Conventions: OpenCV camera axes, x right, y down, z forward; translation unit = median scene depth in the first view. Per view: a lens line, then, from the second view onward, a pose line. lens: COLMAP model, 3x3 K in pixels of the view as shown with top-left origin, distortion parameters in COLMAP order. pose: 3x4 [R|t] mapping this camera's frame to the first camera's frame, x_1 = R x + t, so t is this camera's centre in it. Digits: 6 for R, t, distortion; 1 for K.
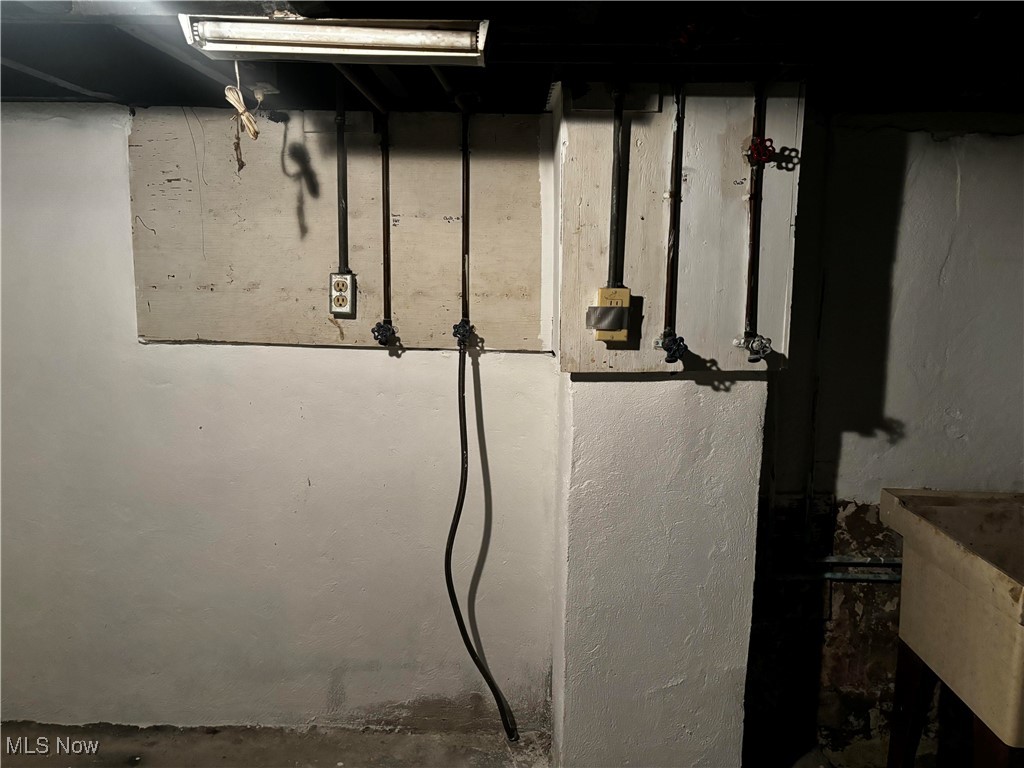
lens RADIAL K [[770.1, 0, 510.5], [0, 770.1, 382.9], [0, 0, 1]] dist [0.048988, -0.048659]
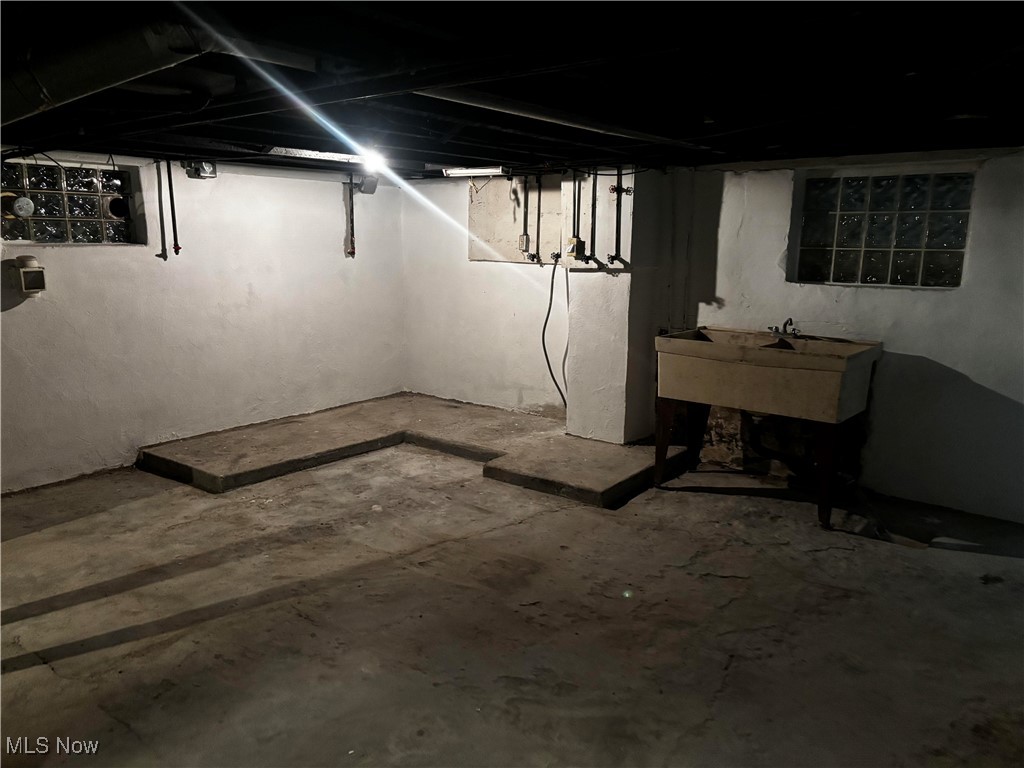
lens RADIAL K [[770.1, 0, 510.1], [0, 770.1, 386.7], [0, 0, 1]] dist [0.048988, -0.048659]
pose [[0.794100, 0.106807, -0.598329, 1.438804], [-0.086046, 0.994279, 0.063288, 0.223369], [0.601666, 0.001227, 0.798747, -1.213381]]
